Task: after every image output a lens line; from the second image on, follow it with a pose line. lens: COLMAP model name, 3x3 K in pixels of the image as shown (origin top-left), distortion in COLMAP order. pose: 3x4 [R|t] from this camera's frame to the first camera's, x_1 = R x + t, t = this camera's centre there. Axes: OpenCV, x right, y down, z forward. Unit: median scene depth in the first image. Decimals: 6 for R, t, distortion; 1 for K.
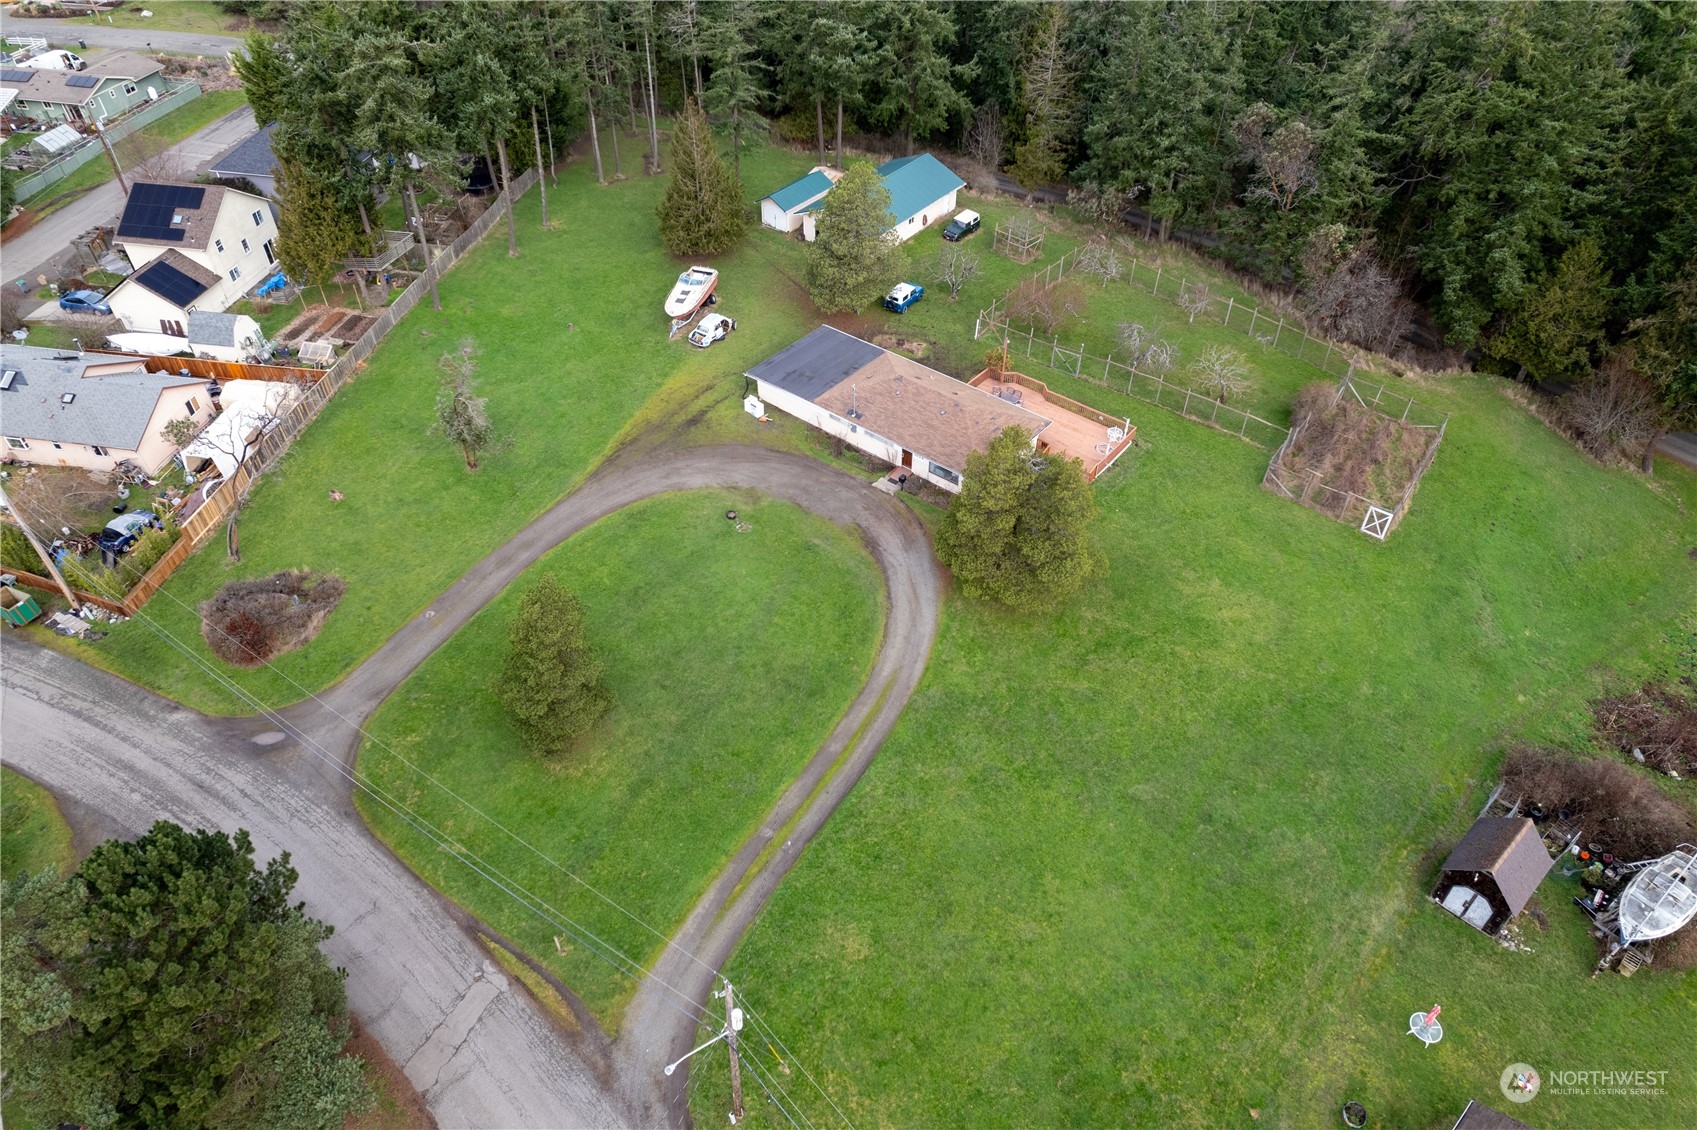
lens RADIAL K [[1086.3, 0, 852.6], [0, 1086.3, 563.4], [0, 0, 1]] dist [-0.073797, 0.067963]
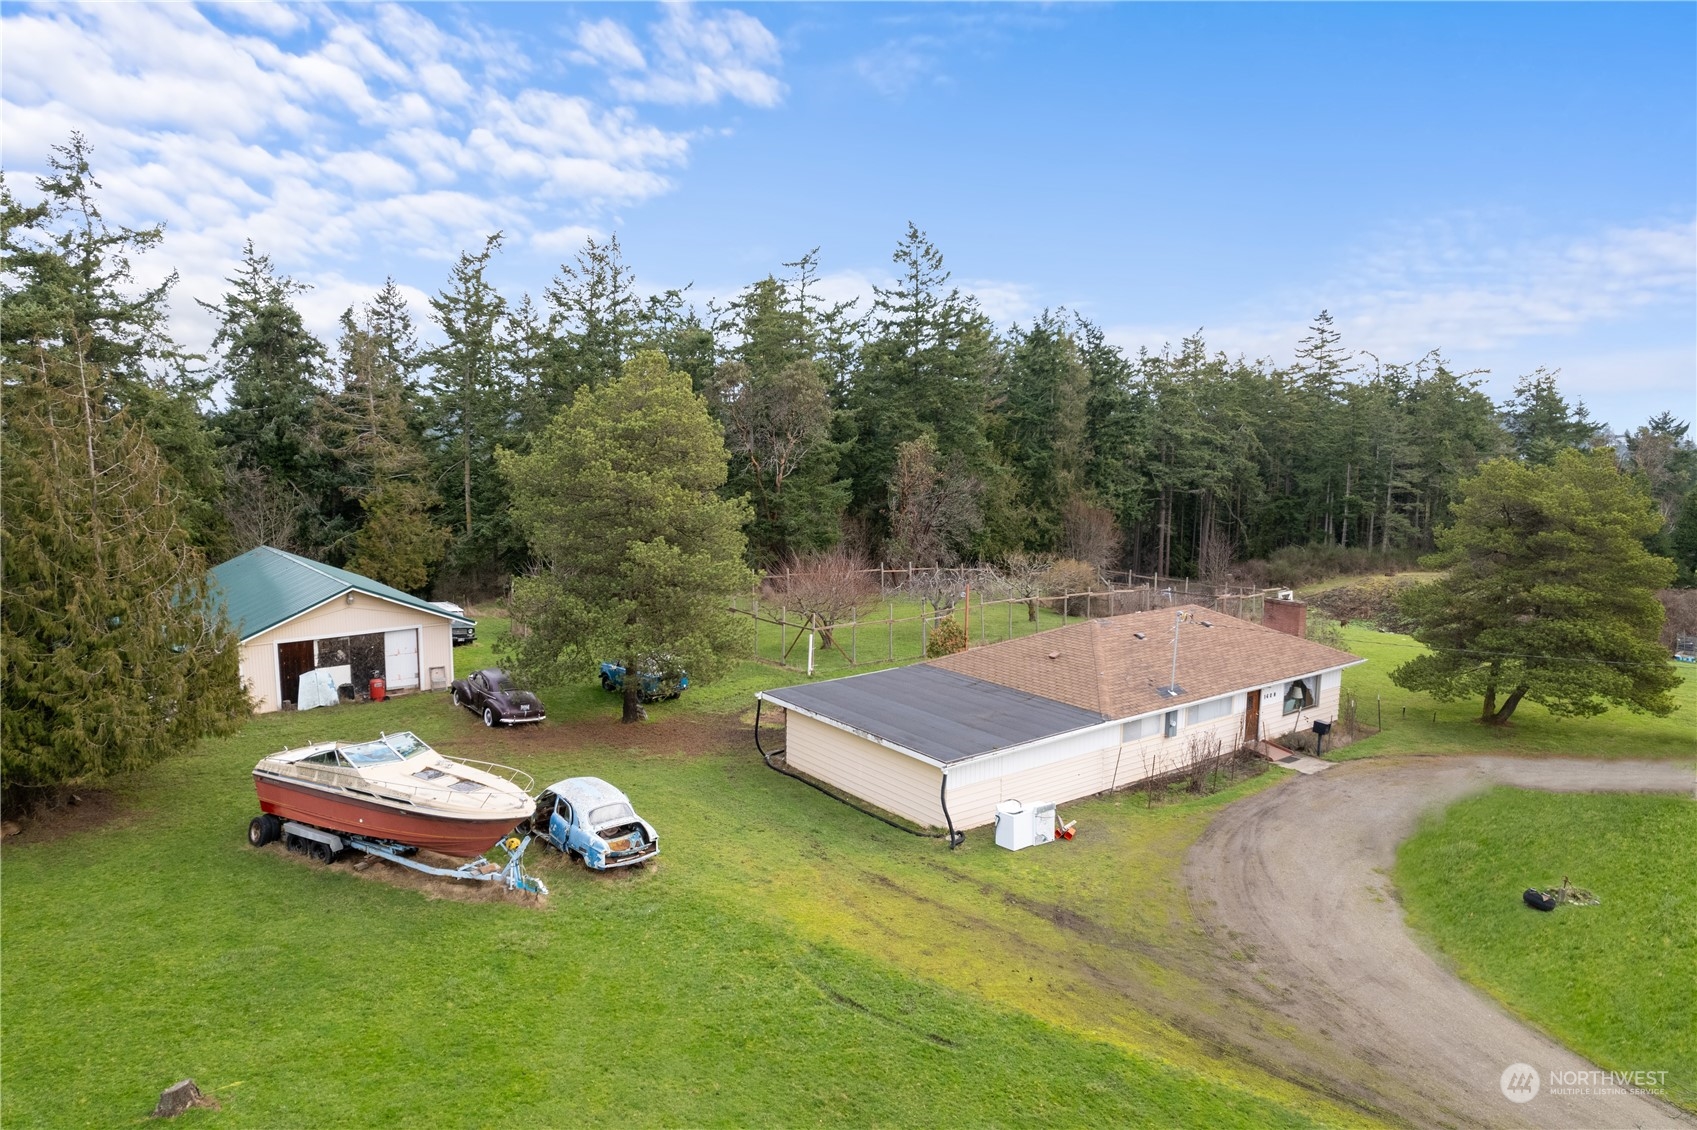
lens RADIAL K [[1086.3, 0, 852.6], [0, 1086.3, 563.4], [0, 0, 1]] dist [-0.073797, 0.067963]
pose [[0.248760, -0.133238, 0.959357, -0.420467], [0.648379, 0.758727, -0.062750, -0.217398], [-0.719530, 0.637637, 0.275130, 0.863755]]
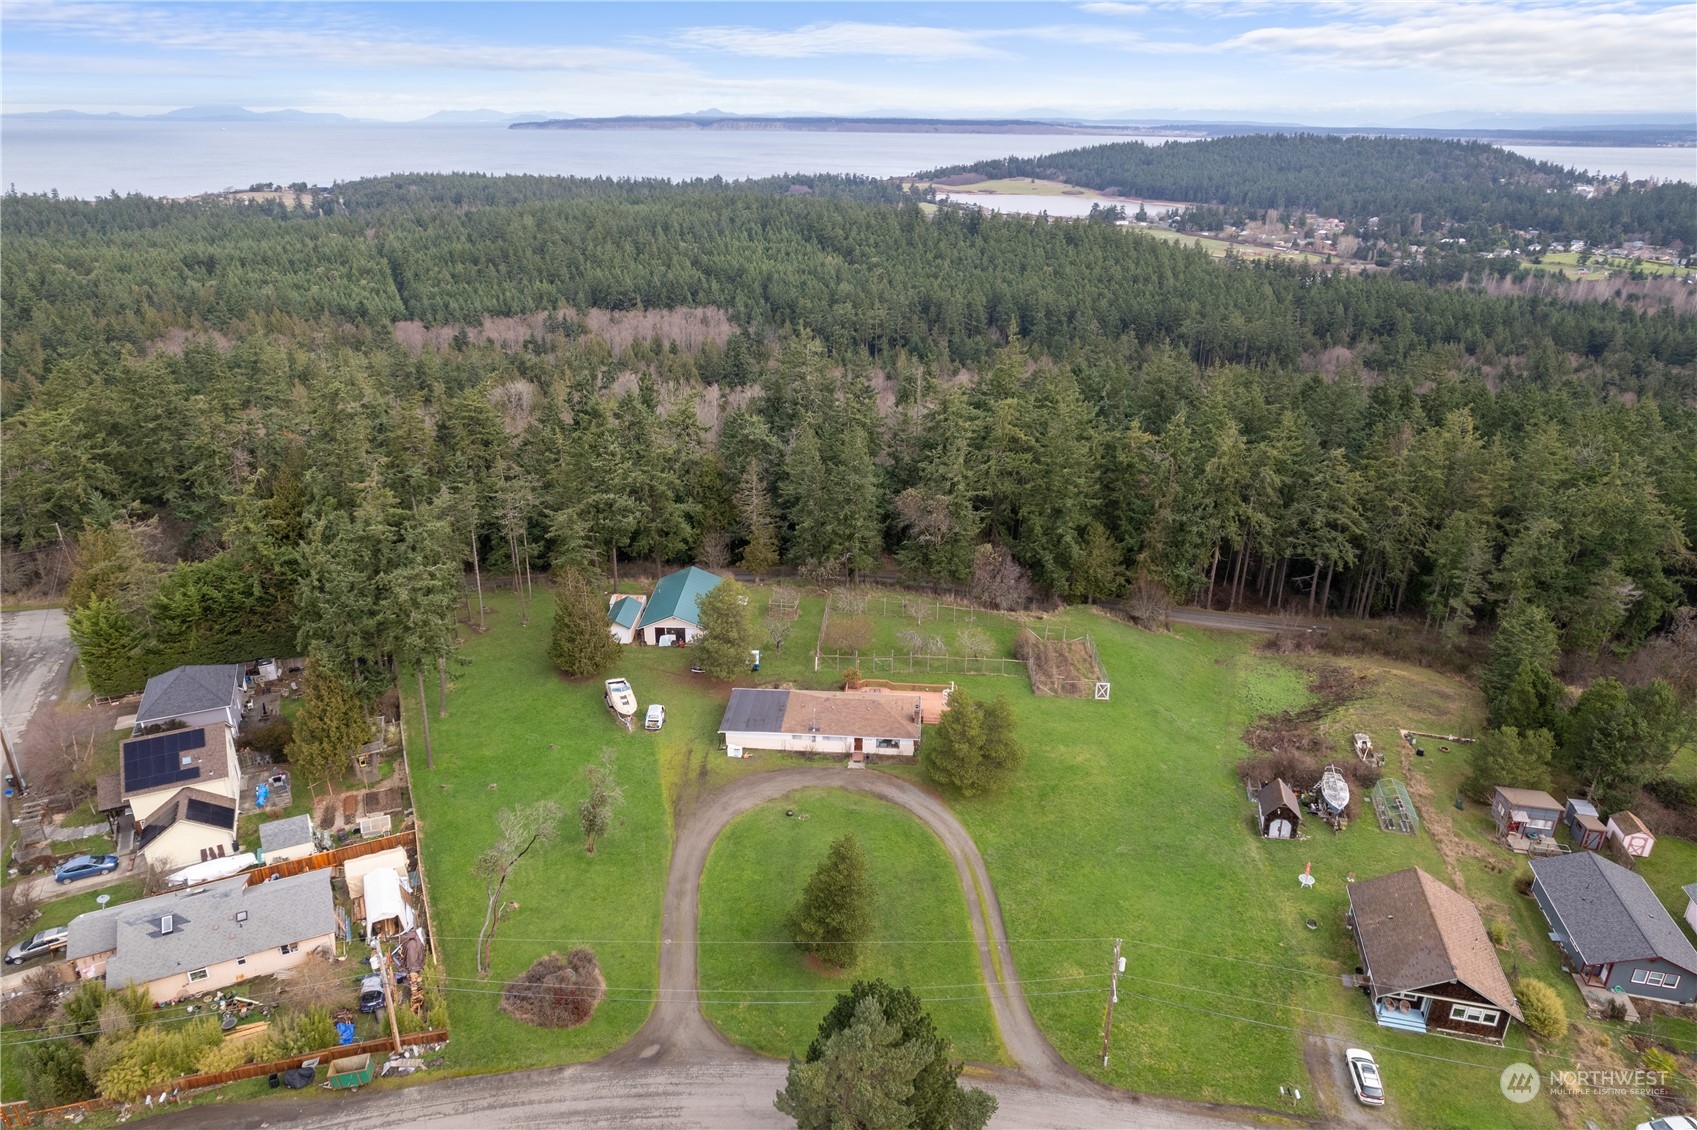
lens RADIAL K [[1086.3, 0, 852.6], [0, 1086.3, 563.4], [0, 0, 1]] dist [-0.073797, 0.067963]
pose [[0.819777, -0.221306, 0.528194, -0.637422], [0.384827, 0.895921, -0.221888, 0.008501], [-0.424115, 0.385162, 0.819620, -0.307010]]
